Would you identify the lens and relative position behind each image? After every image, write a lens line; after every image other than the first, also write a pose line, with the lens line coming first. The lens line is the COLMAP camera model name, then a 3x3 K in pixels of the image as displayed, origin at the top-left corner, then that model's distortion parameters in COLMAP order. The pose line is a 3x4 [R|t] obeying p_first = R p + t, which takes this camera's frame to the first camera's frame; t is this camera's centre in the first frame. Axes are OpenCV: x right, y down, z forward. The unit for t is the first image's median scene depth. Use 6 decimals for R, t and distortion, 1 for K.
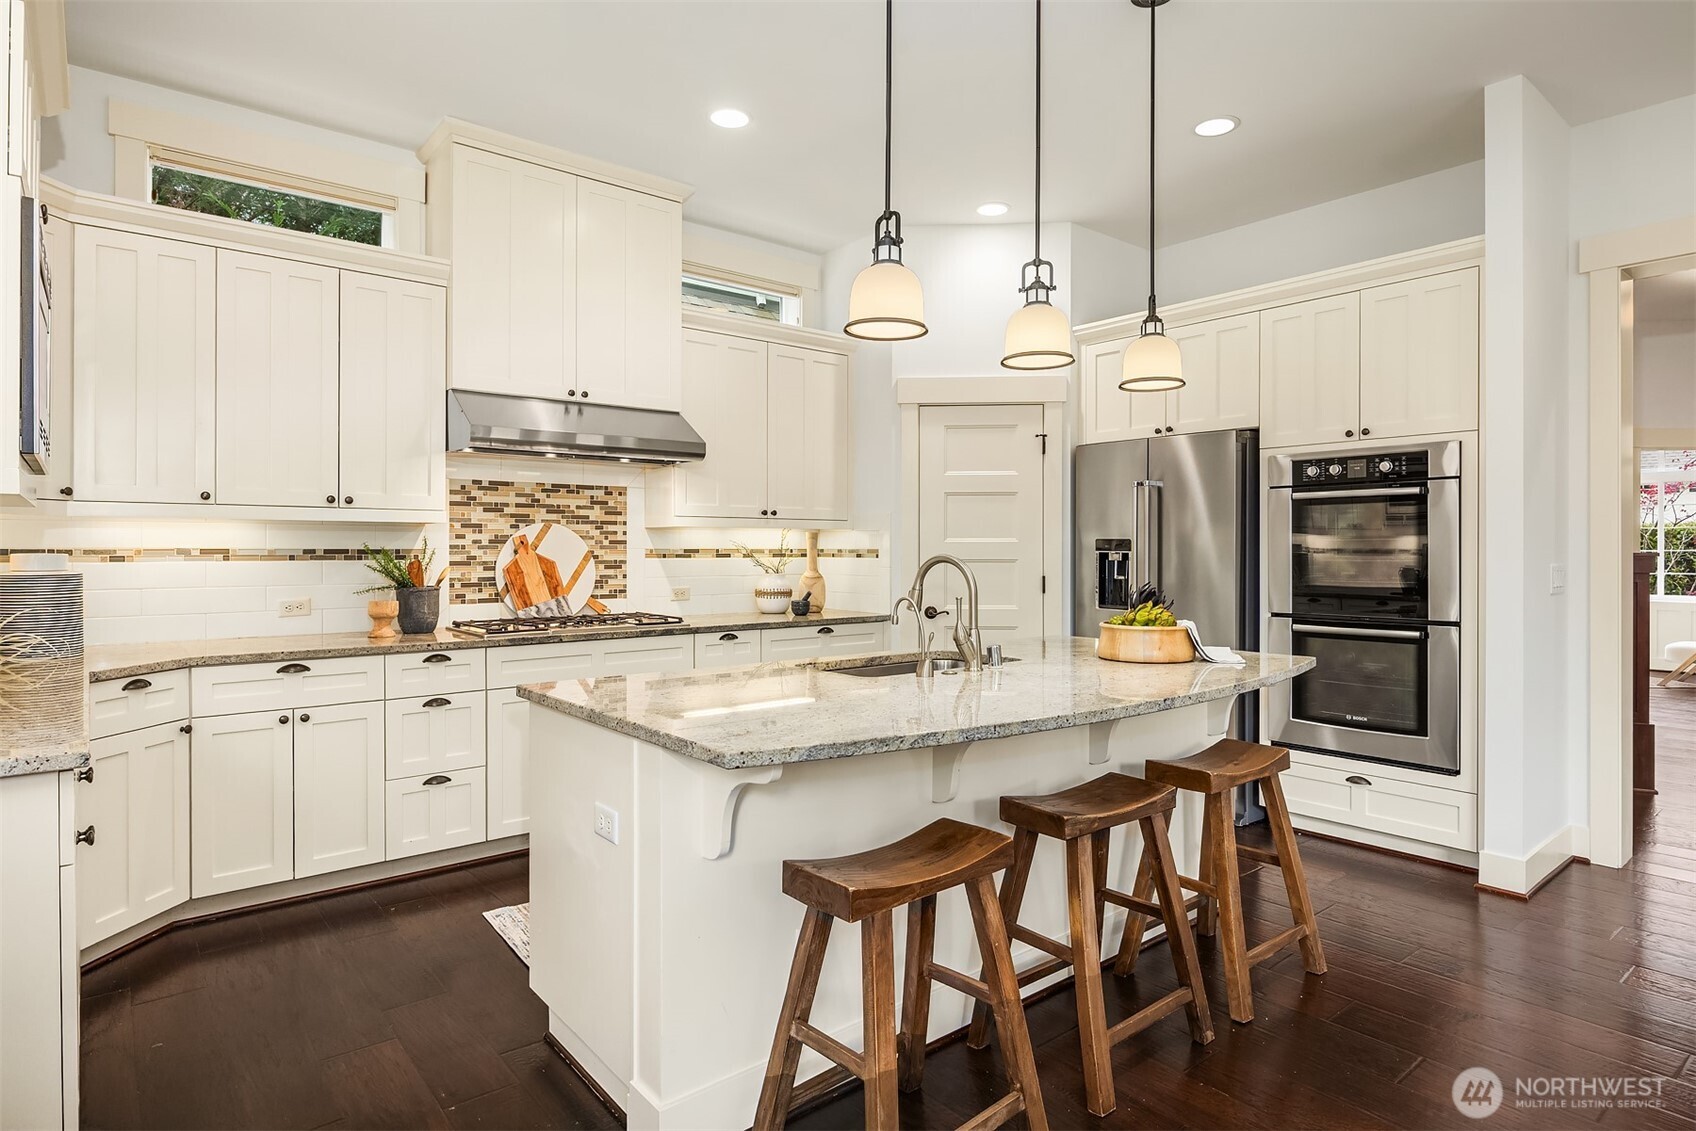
lens RADIAL K [[912.5, 0, 848.0], [0, 912.5, 565.5], [0, 0, 1]] dist [-0.021349, 0.000442]
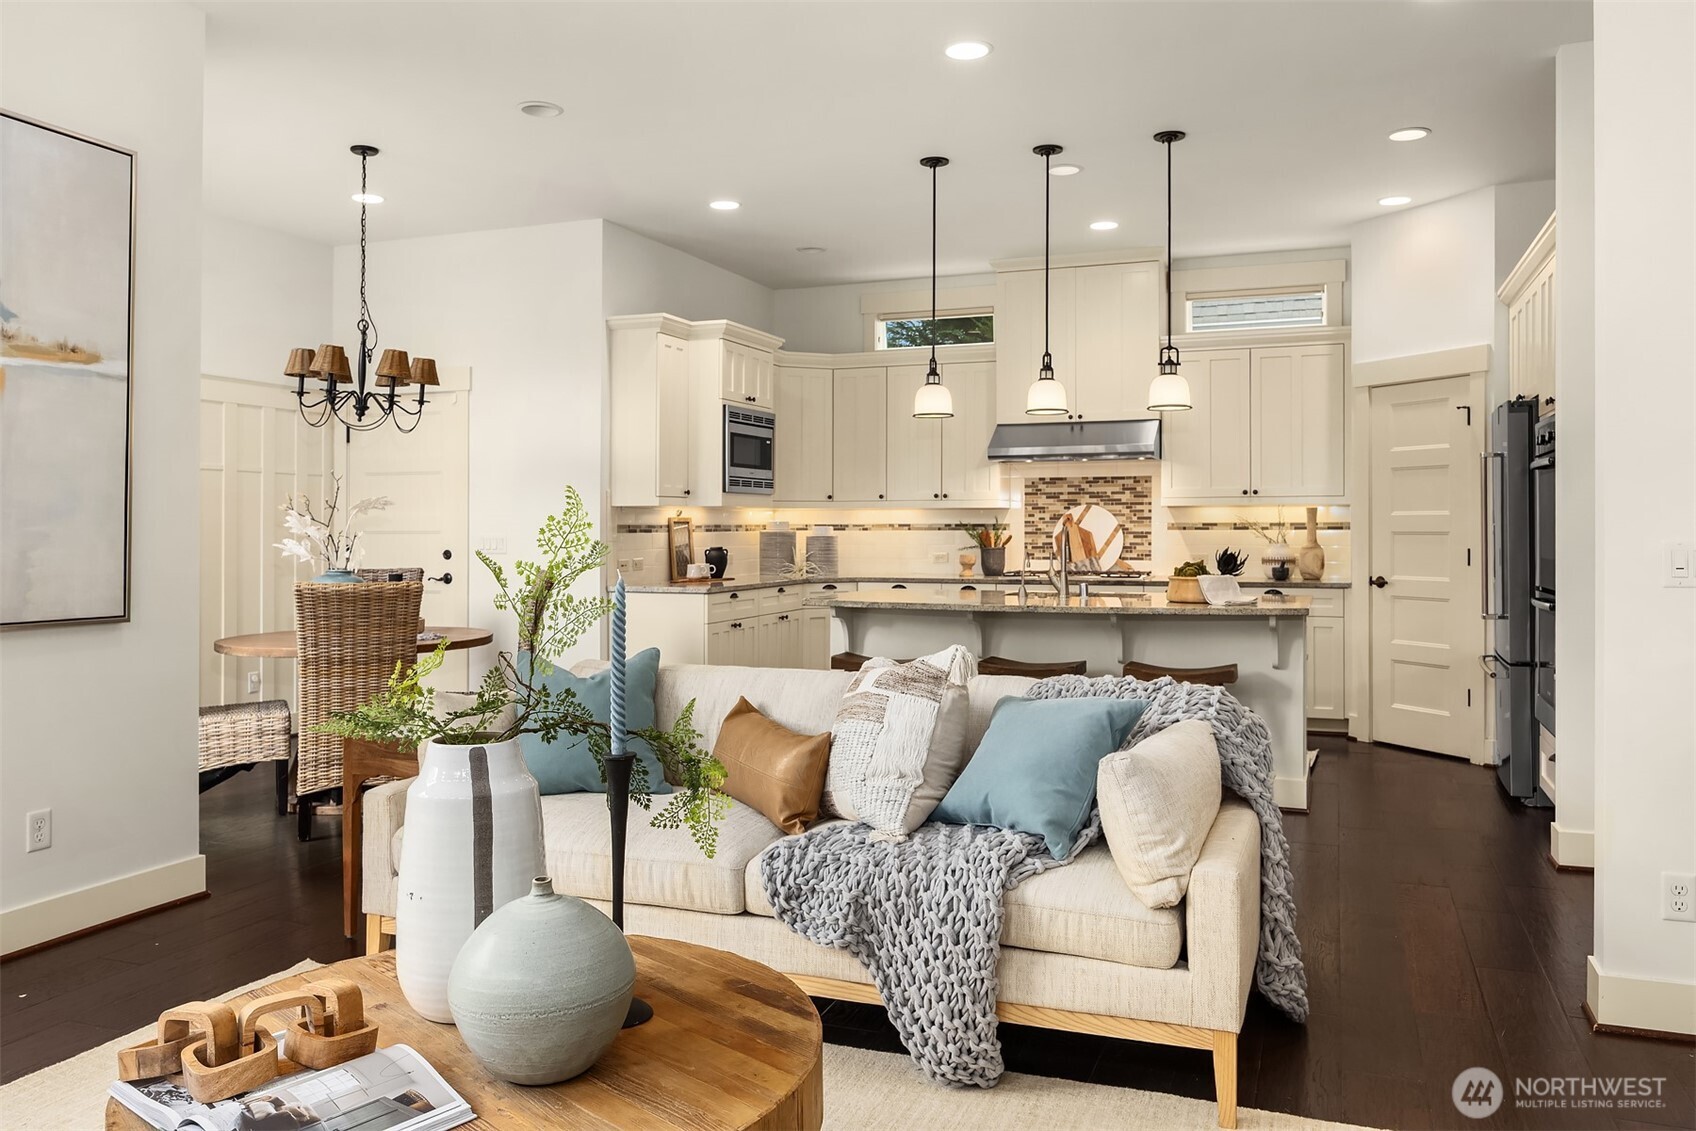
lens RADIAL K [[1156.3, 0, 849.6], [0, 1156.3, 534.5], [0, 0, 1]] dist [0.003285, -0.000138]
pose [[0.508961, 0.004115, -0.860780, 1.048248], [-0.012001, 0.999925, -0.002316, 0.007984], [0.860706, 0.011509, 0.508972, -0.239722]]
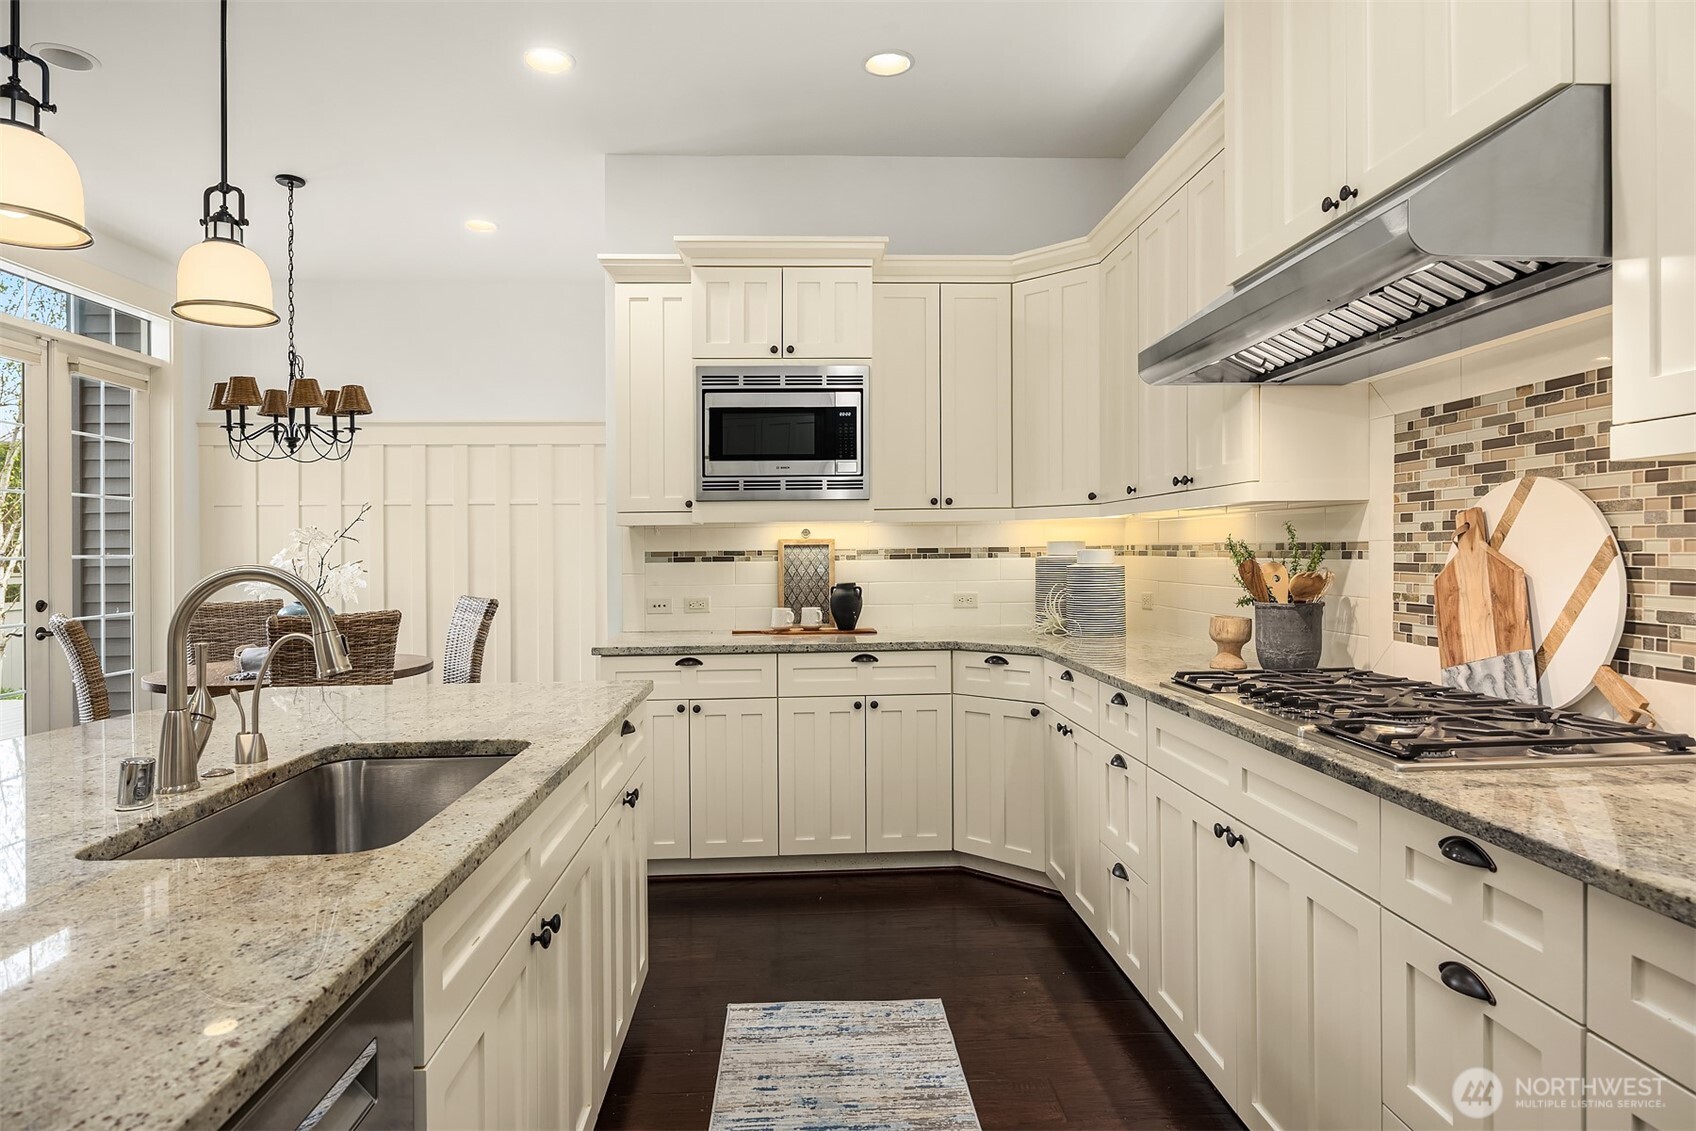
lens RADIAL K [[912.5, 0, 848.0], [0, 912.5, 565.5], [0, 0, 1]] dist [-0.021349, 0.000442]
pose [[-0.575090, 0.020775, -0.817826, 0.200052], [-0.001887, 0.999641, 0.026720, -0.016558], [0.818088, 0.016910, -0.574845, 1.000867]]
